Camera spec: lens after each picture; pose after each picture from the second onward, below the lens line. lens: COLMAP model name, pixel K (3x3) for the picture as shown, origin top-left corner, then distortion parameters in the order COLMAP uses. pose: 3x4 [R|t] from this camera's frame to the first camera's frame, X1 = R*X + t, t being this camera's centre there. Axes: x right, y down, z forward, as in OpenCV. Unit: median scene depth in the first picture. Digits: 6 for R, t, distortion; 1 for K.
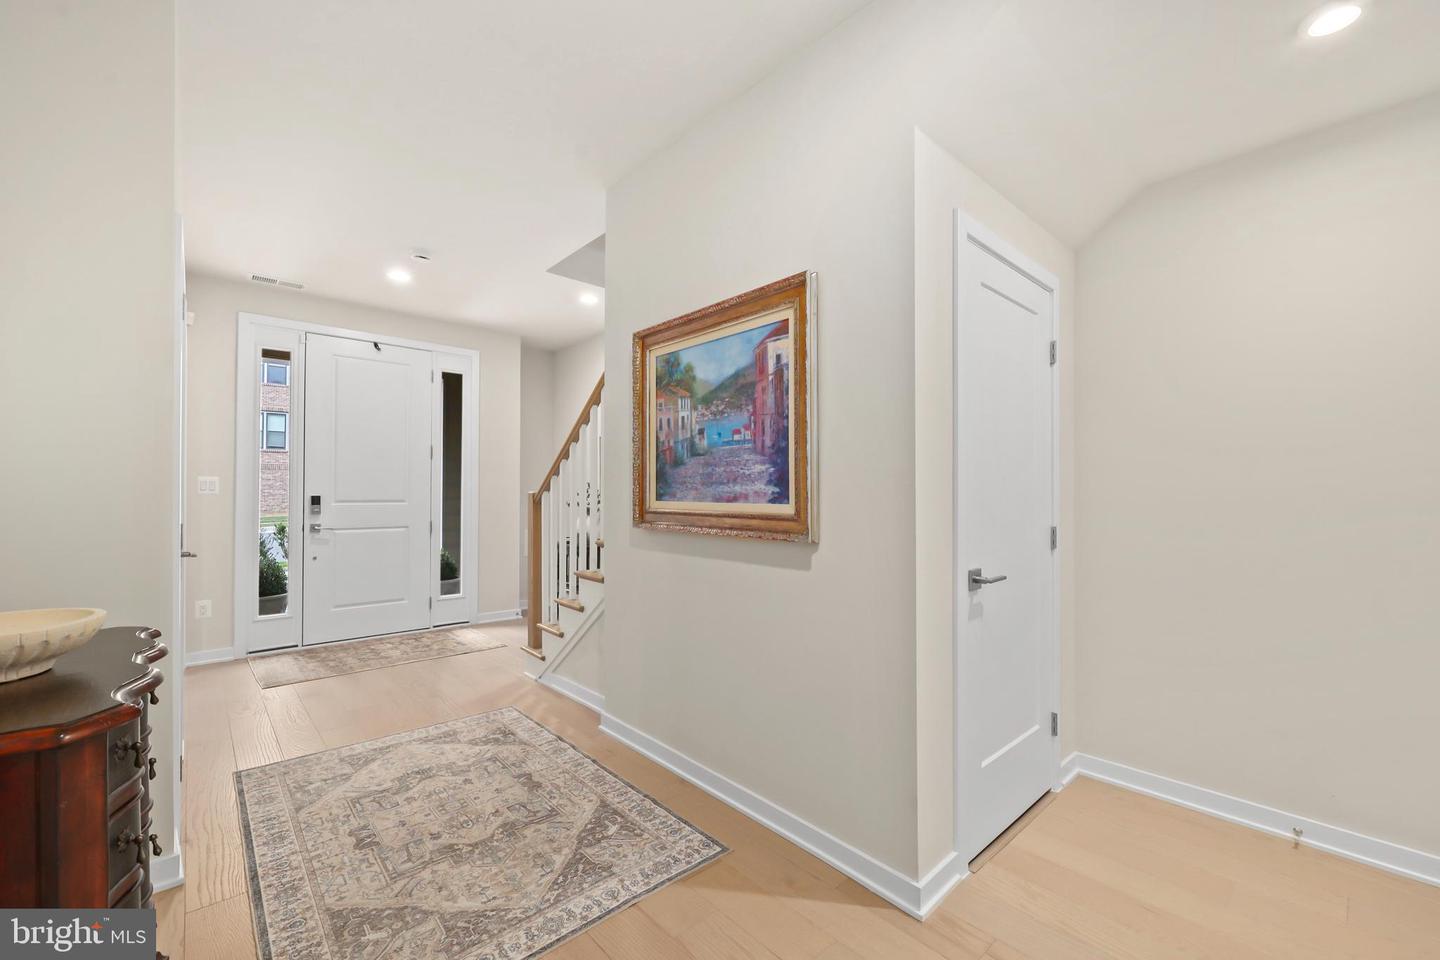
lens RADIAL K [[589.9, 0, 719.9], [0, 589.9, 484.3], [0, 0, 1]] dist [0.000511, 0.001125]
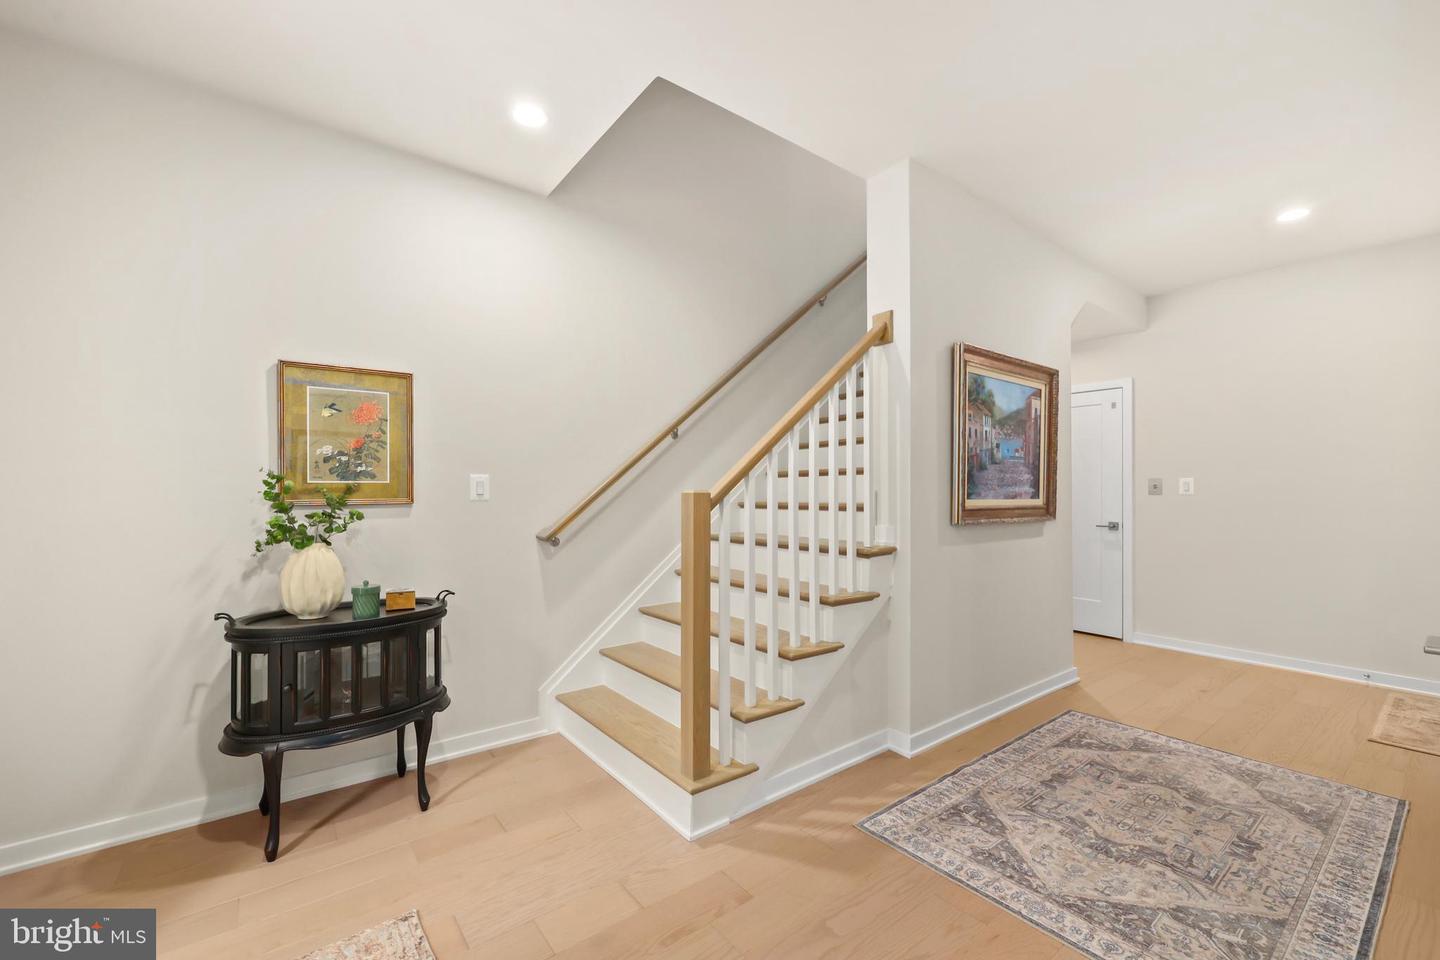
lens RADIAL K [[589.9, 0, 724.1], [0, 589.9, 488.2], [0, 0, 1]] dist [0.000511, 0.001125]
pose [[0.067183, 0.007378, 0.997713, -1.418249], [-0.011722, 0.999909, -0.006605, 0.021497], [-0.997672, -0.011251, 0.067264, 1.558334]]
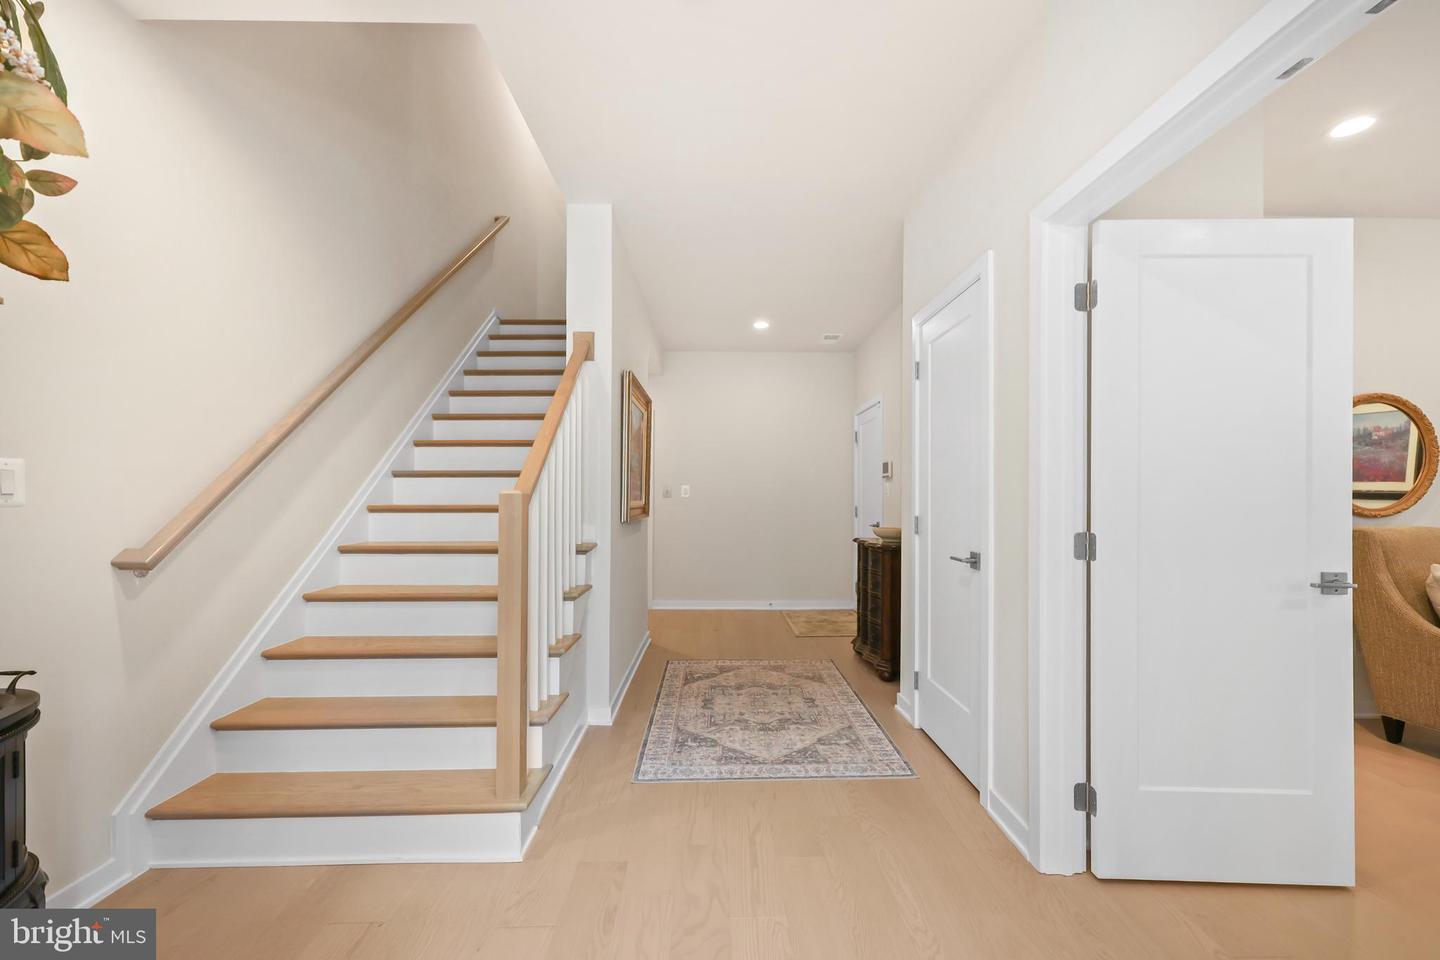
lens RADIAL K [[589.9, 0, 733.5], [0, 589.9, 494.4], [0, 0, 1]] dist [0.000511, 0.001125]
pose [[-0.768021, -0.000622, 0.640424, -1.308330], [-0.011579, 0.999850, -0.012916, 0.029659], [-0.640320, -0.017335, -0.767913, 2.114058]]
